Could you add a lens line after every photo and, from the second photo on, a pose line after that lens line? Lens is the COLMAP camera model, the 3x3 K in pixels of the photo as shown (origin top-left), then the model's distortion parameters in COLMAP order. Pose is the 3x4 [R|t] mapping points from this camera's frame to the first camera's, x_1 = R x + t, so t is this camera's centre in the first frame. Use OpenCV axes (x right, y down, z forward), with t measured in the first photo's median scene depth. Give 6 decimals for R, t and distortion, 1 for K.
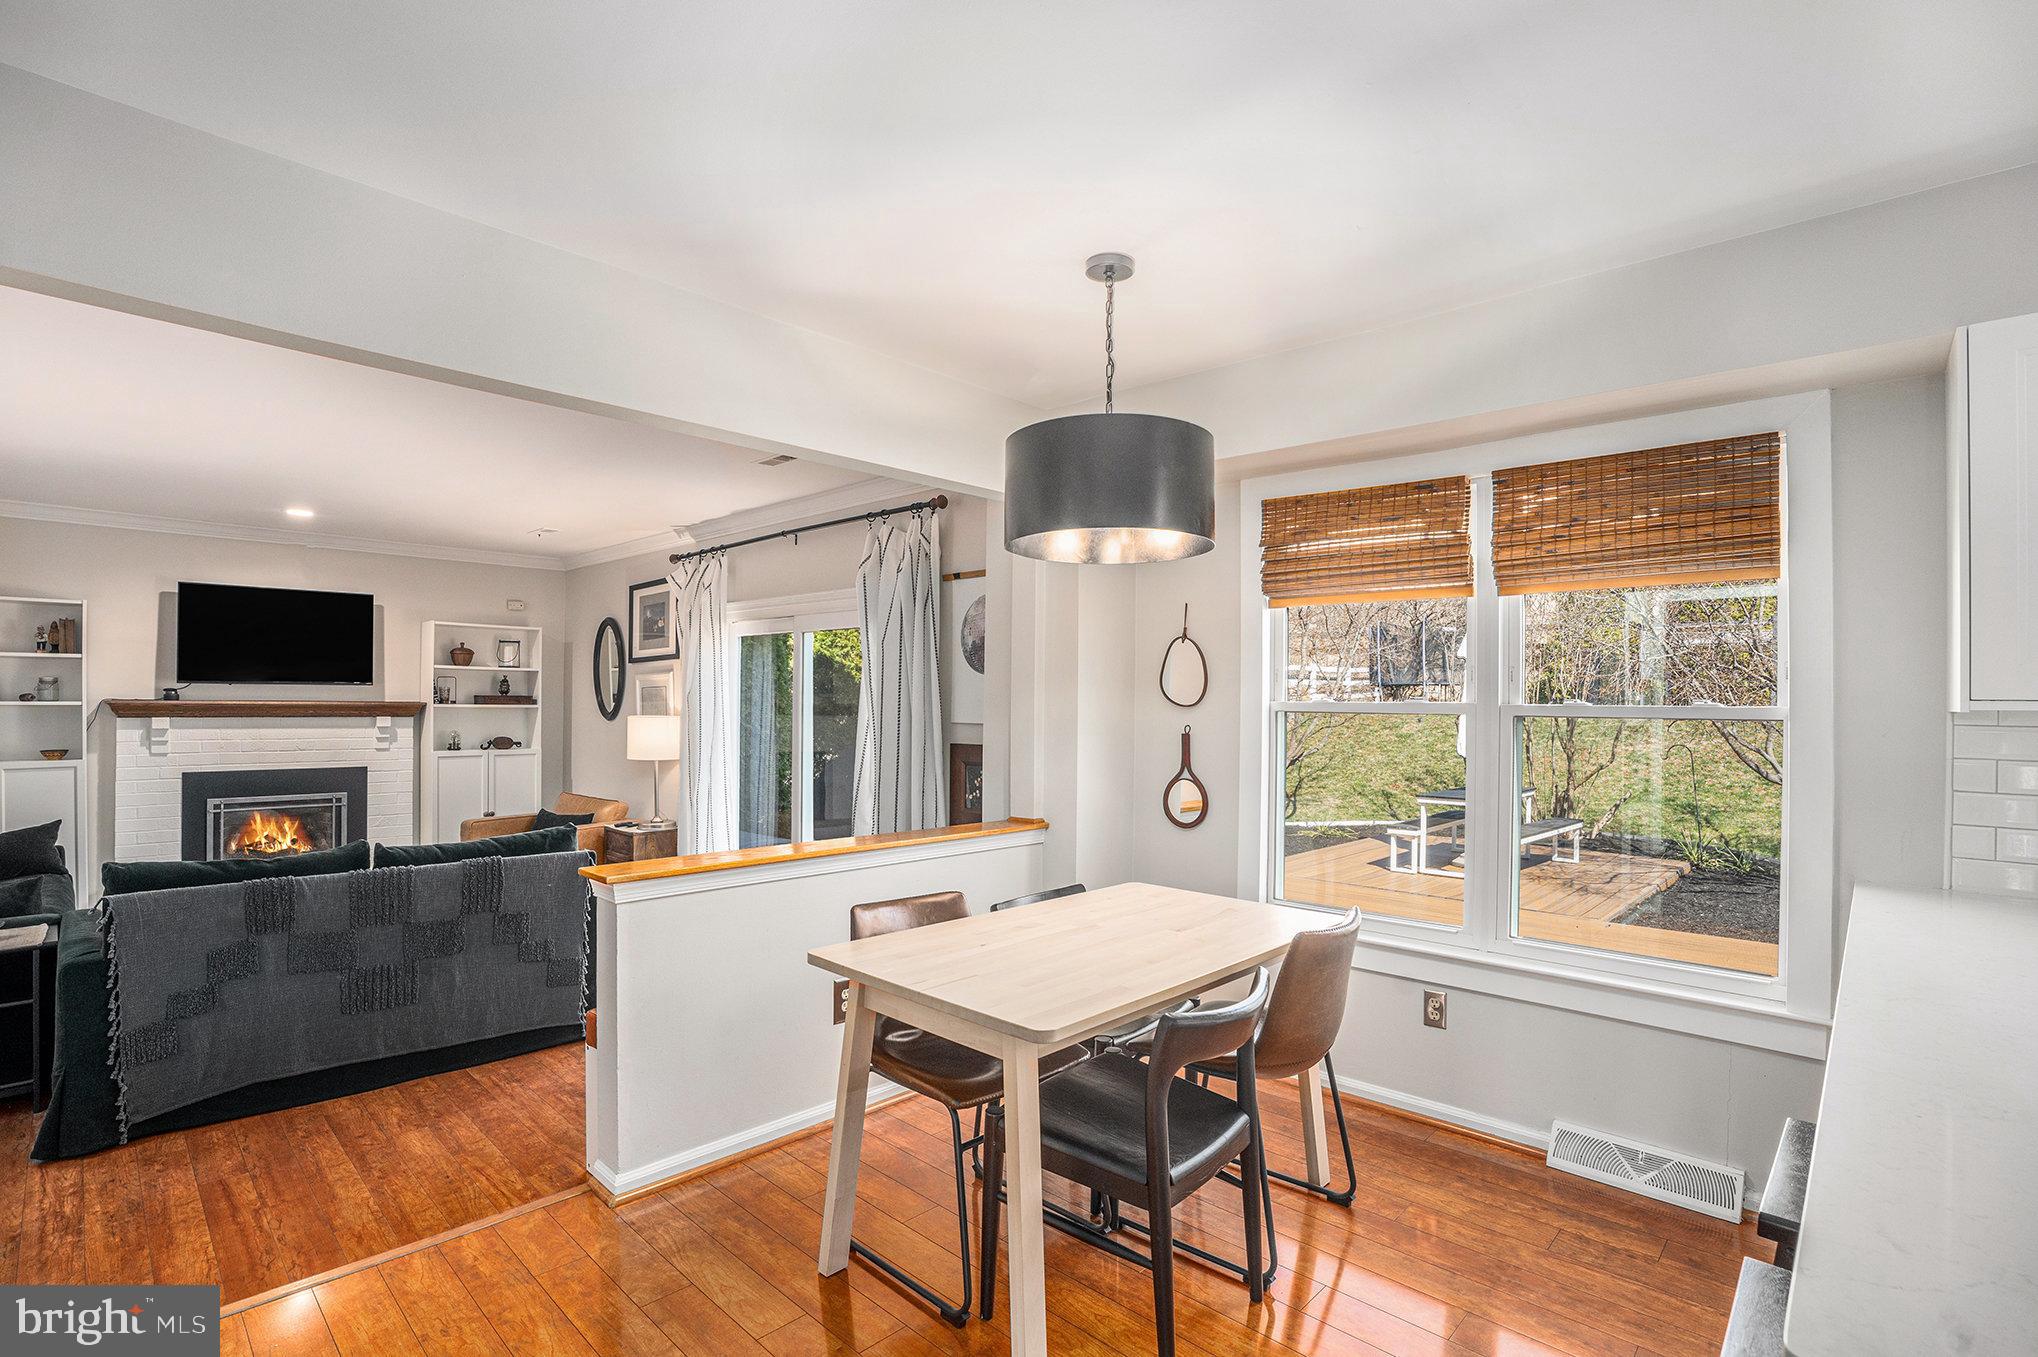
lens RADIAL K [[961.0, 0, 990.5], [0, 961.0, 696.0], [0, 0, 1]] dist [-0.069554, 0.022308]
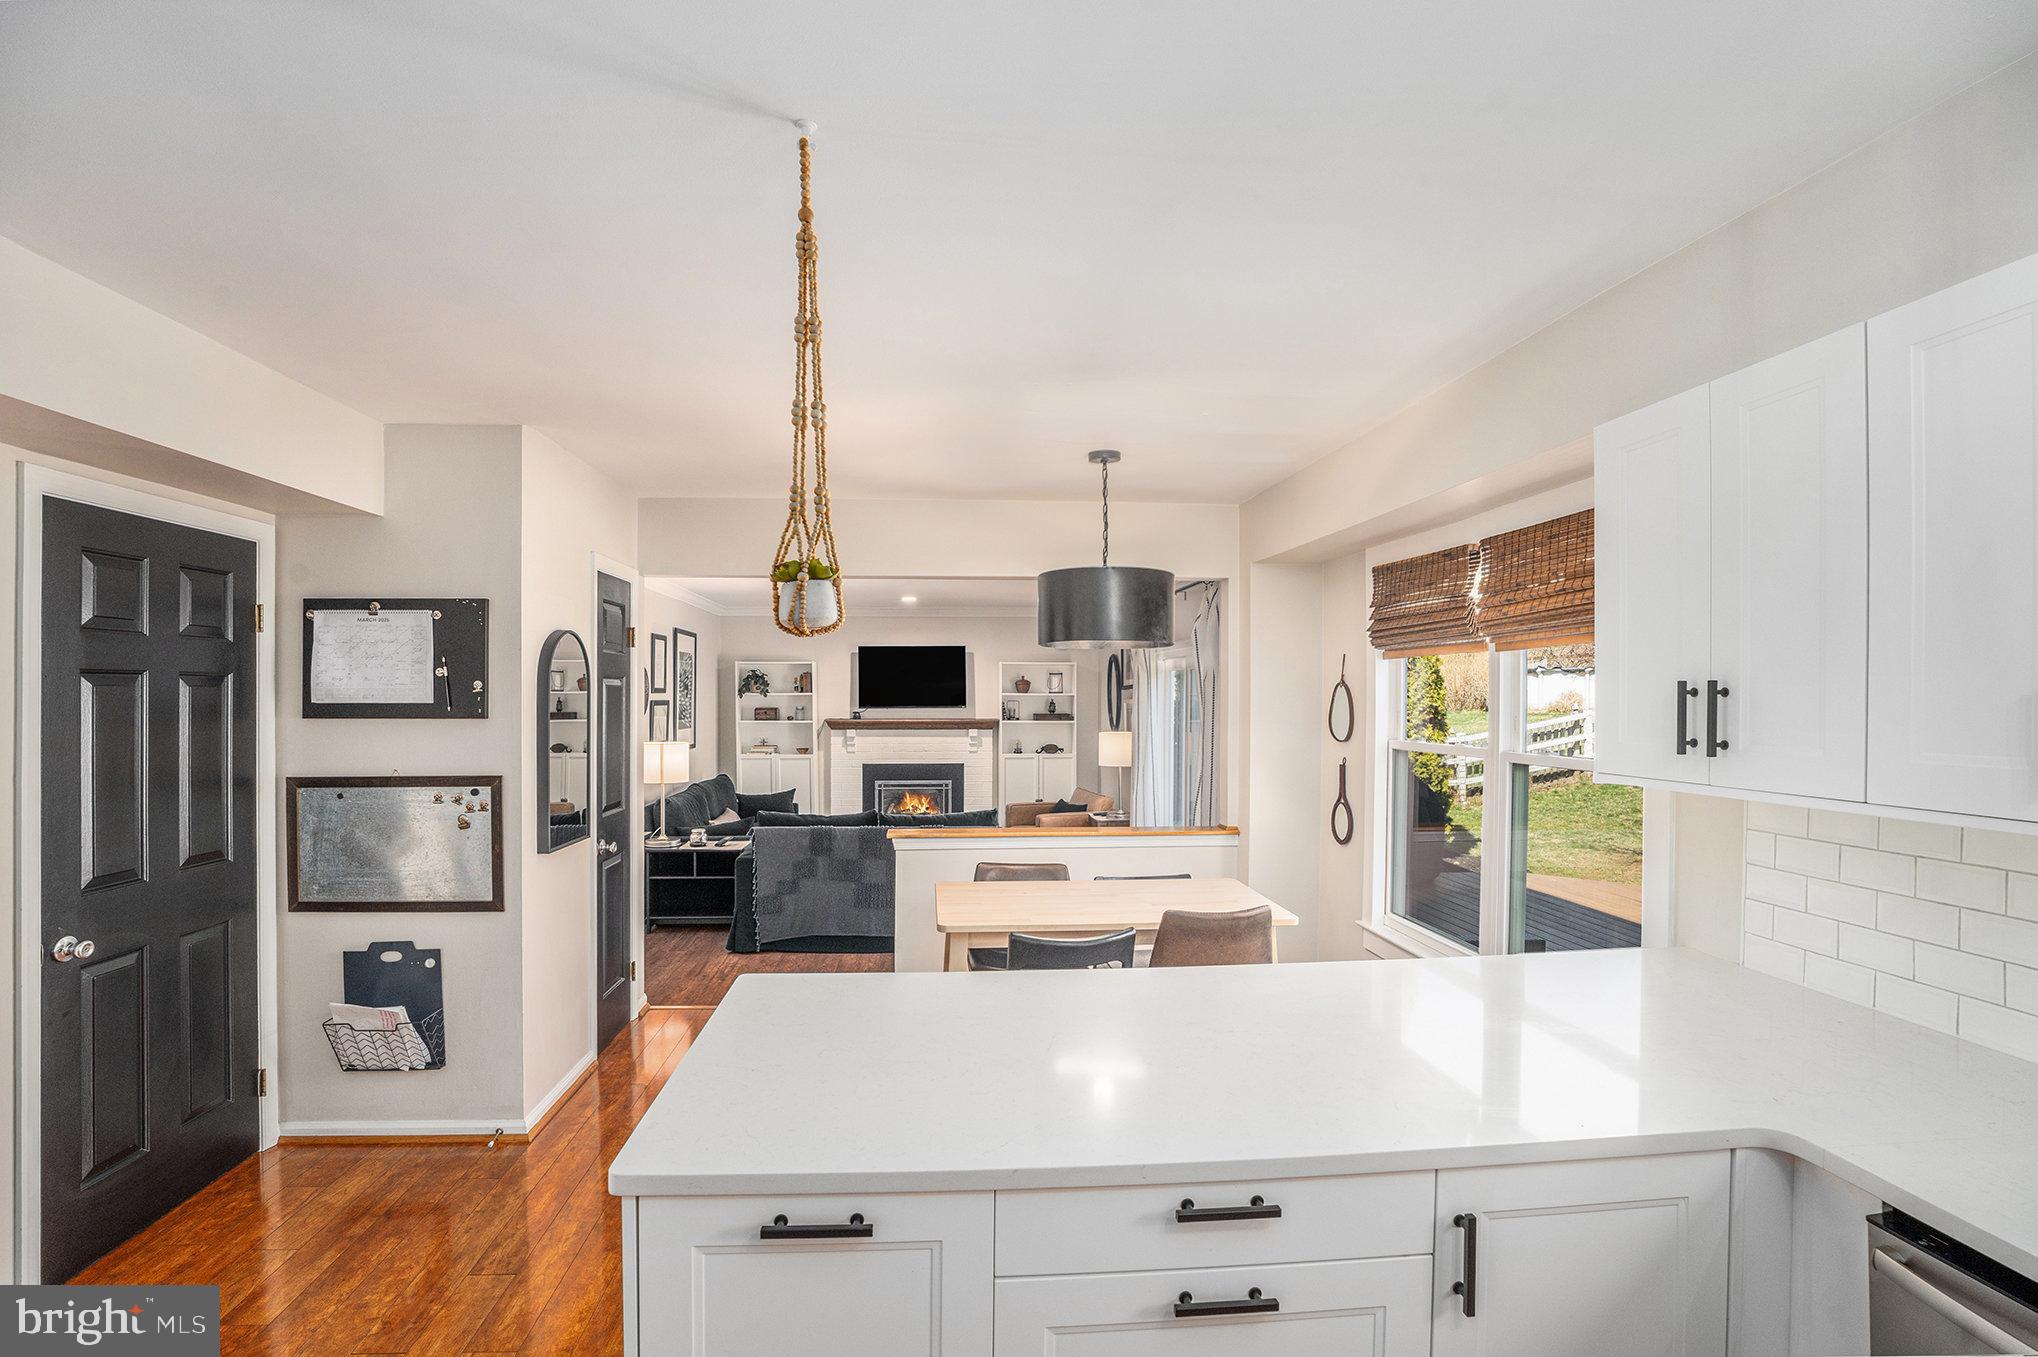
lens RADIAL K [[961.0, 0, 990.5], [0, 961.0, 696.0], [0, 0, 1]] dist [-0.069554, 0.022308]
pose [[0.742466, -0.009646, -0.669814, 0.422360], [0.011225, 0.999935, -0.001957, -0.030093], [0.669789, -0.006065, 0.742526, -0.103521]]
